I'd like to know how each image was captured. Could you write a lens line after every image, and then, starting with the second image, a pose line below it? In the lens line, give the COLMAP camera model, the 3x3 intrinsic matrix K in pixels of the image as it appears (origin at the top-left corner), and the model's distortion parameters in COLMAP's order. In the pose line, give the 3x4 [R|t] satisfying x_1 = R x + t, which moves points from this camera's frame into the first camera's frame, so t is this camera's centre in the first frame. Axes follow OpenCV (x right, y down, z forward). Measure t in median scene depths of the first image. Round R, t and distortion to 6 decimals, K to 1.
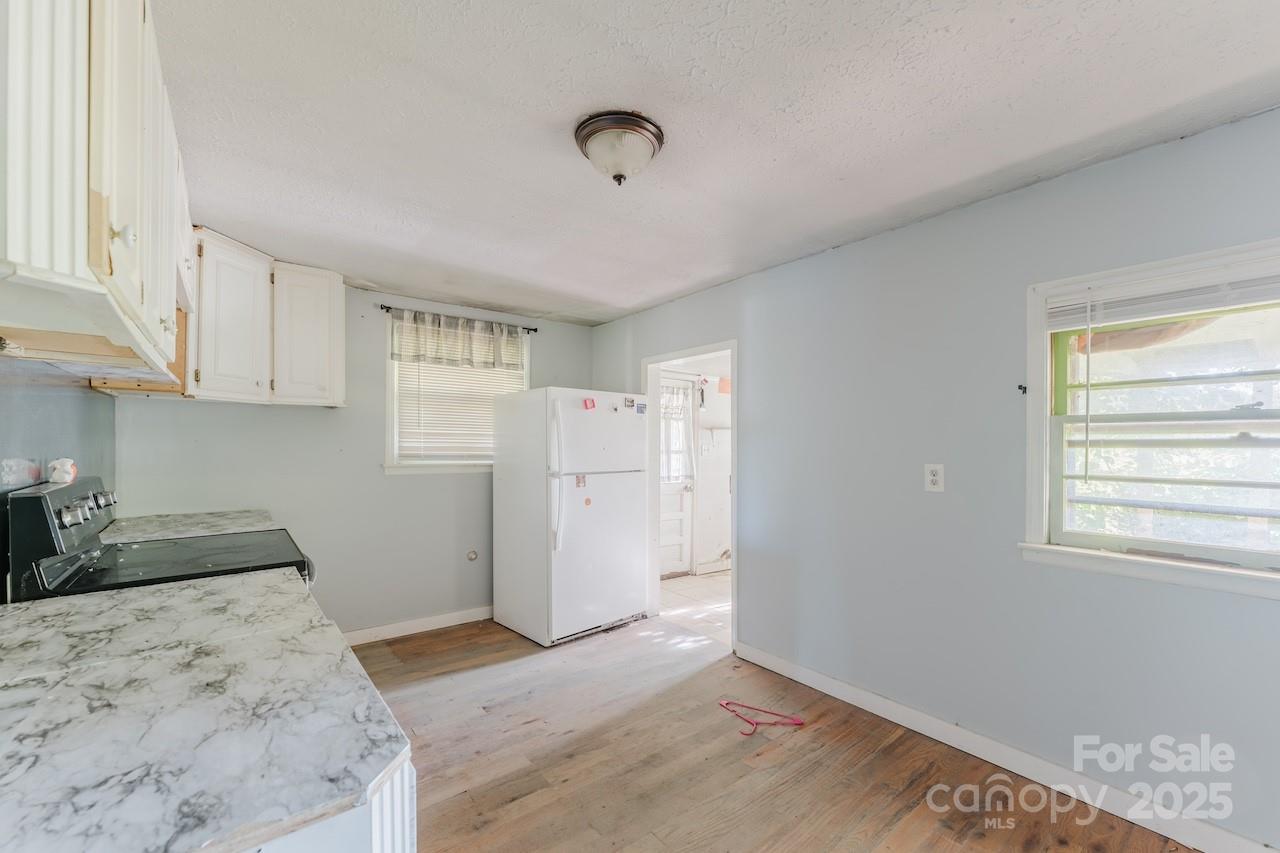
lens RADIAL K [[527.6, 0, 644.5], [0, 527.6, 438.6], [0, 0, 1]] dist [-0.004315, 0.000169]
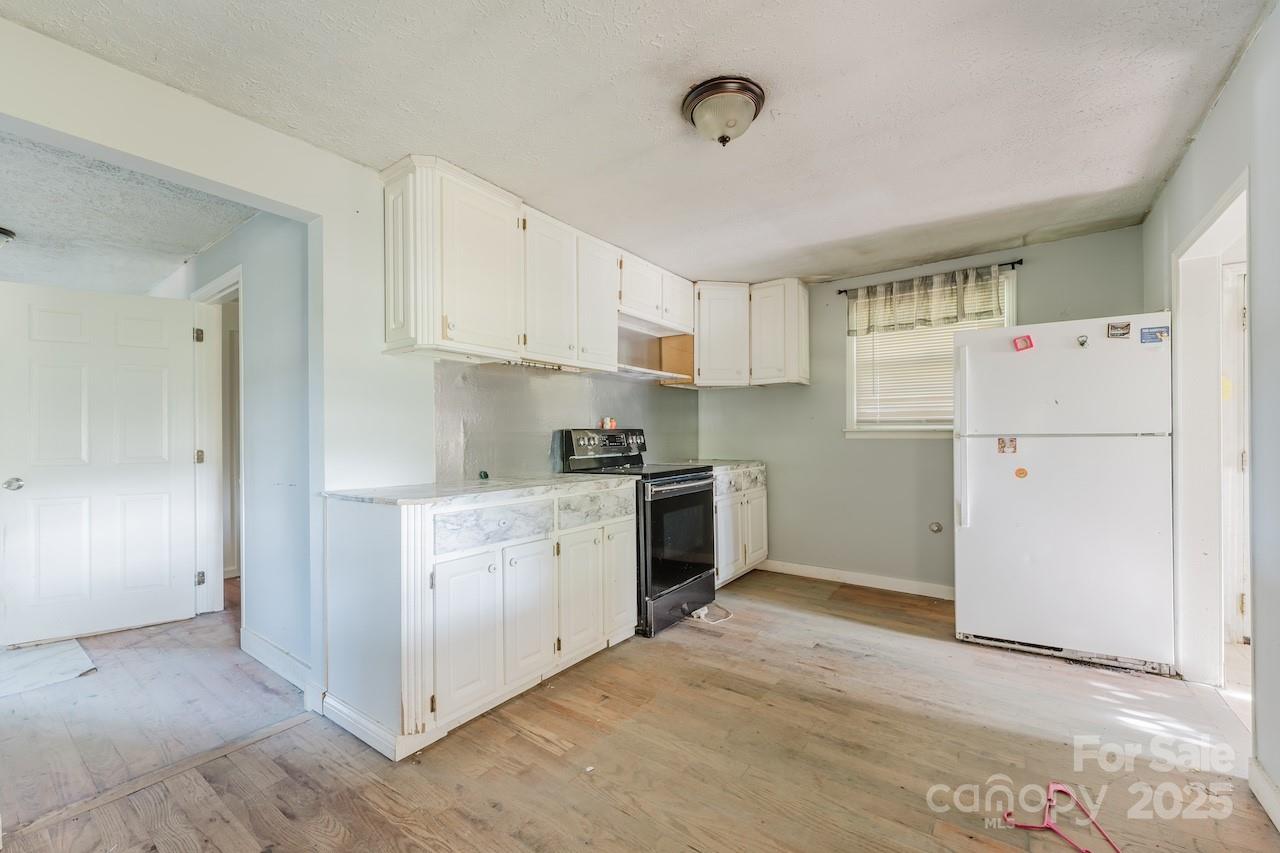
lens RADIAL K [[527.6, 0, 643.5], [0, 527.6, 433.3], [0, 0, 1]] dist [-0.004315, 0.000169]
pose [[0.252383, -0.016479, -0.967487, 0.489519], [0.018339, 0.999757, -0.012244, 0.061995], [0.967454, -0.014653, 0.252624, 0.287526]]
